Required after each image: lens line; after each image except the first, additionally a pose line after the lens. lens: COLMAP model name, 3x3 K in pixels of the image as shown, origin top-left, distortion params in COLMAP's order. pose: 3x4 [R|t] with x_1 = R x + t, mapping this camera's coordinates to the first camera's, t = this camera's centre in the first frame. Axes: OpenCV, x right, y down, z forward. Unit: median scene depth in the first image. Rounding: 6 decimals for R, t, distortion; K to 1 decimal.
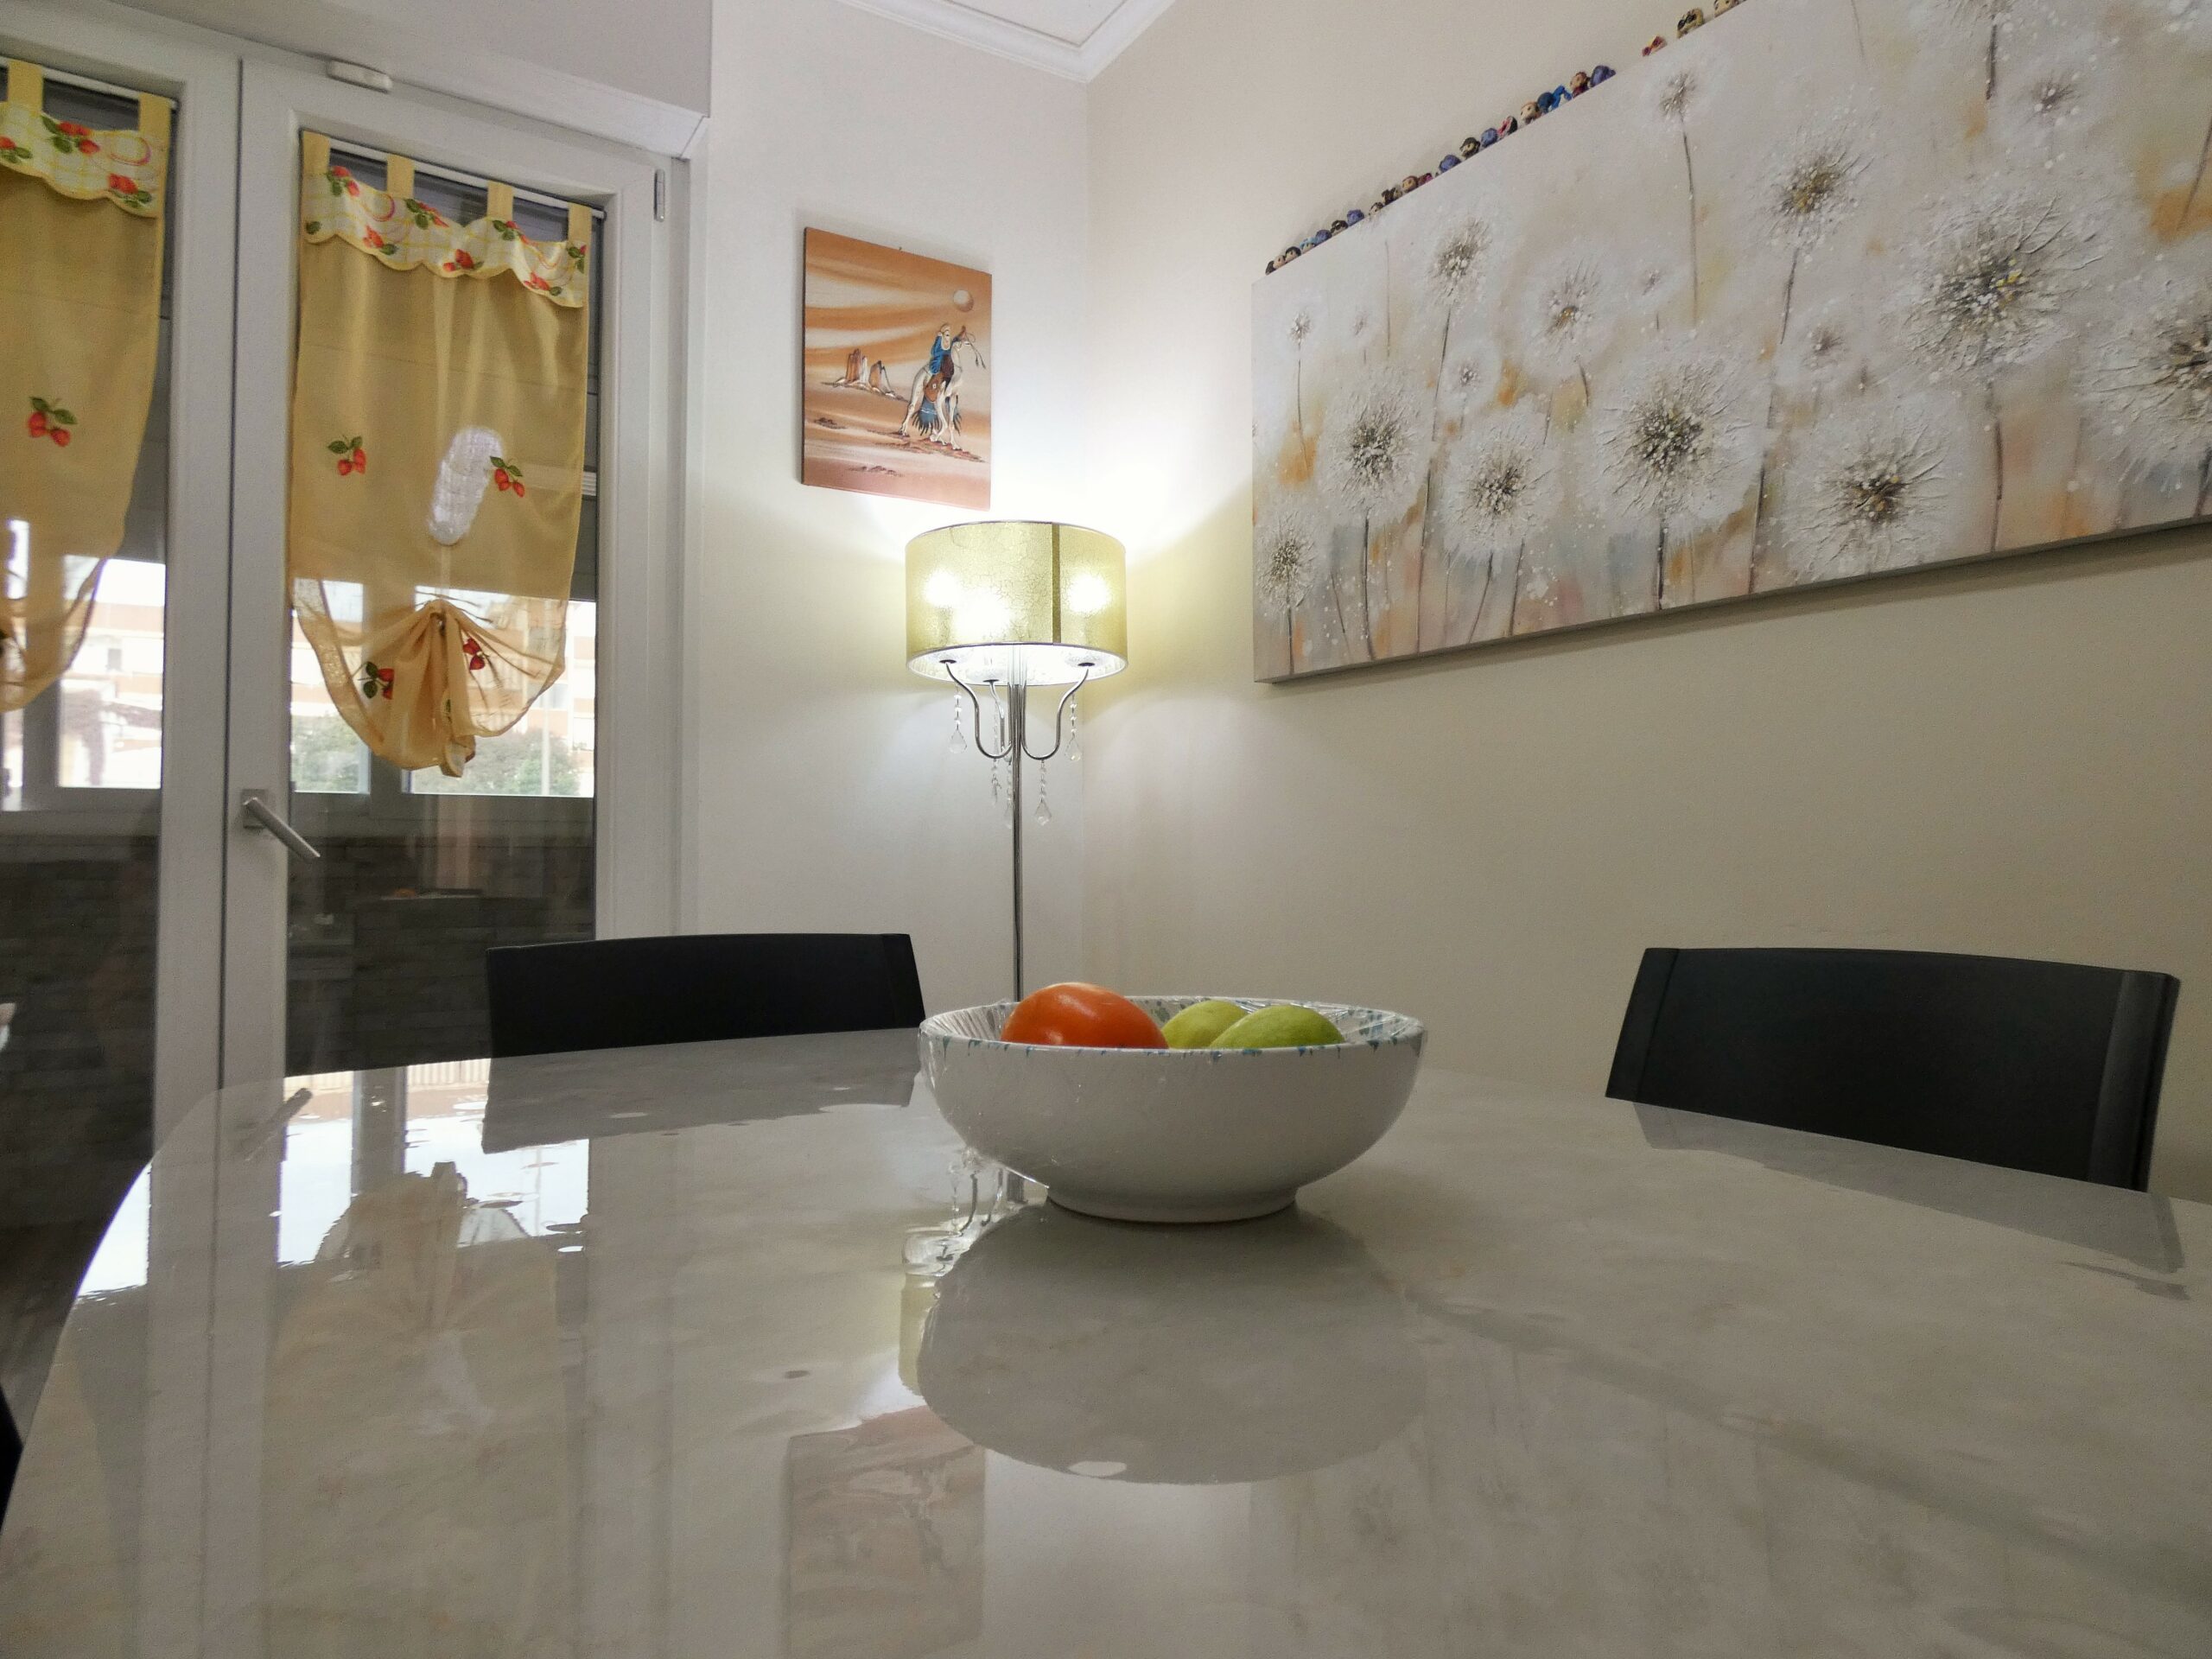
lens RADIAL K [[1324.0, 0, 1103.7], [0, 1324.0, 830.6], [0, 0, 1]] dist [-0.011997, -0.001299]
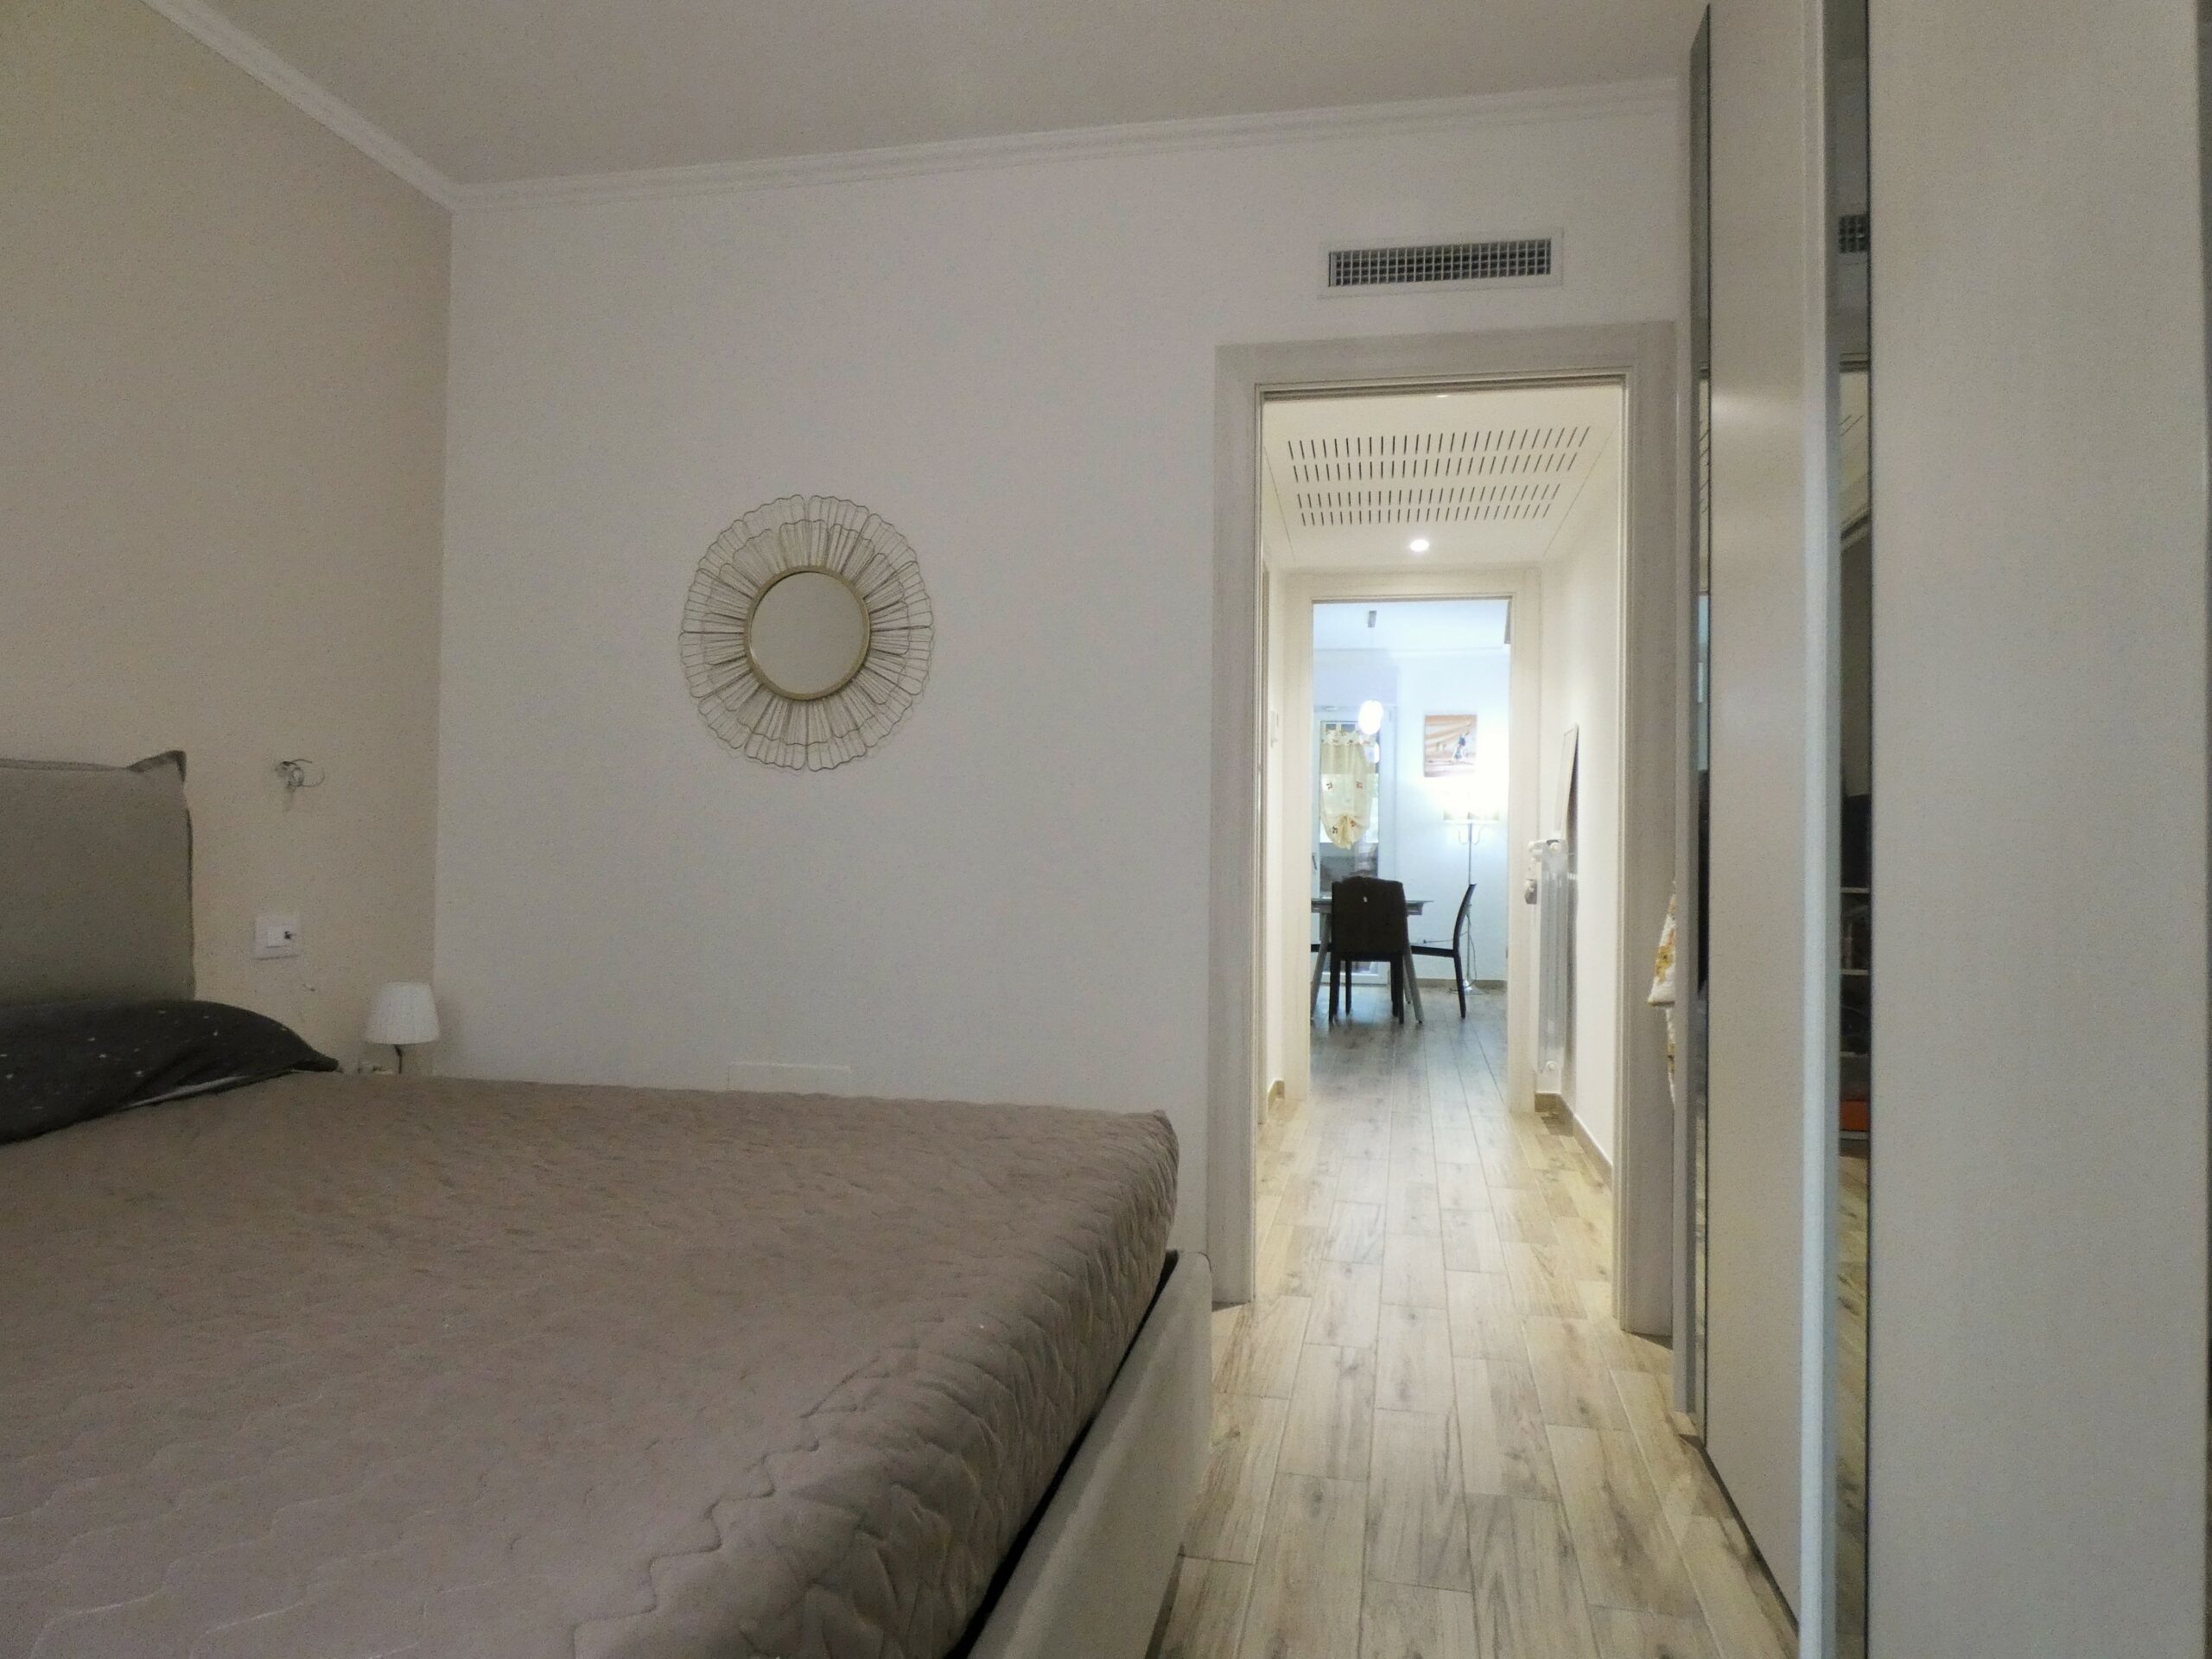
lens RADIAL K [[1324.0, 0, 1107.2], [0, 1324.0, 837.1], [0, 0, 1]] dist [-0.011997, -0.001299]
pose [[0.721418, -0.005485, -0.692478, 1.942395], [0.007103, 0.999975, -0.000521, -0.078255], [0.692463, -0.004543, 0.721439, -2.716686]]
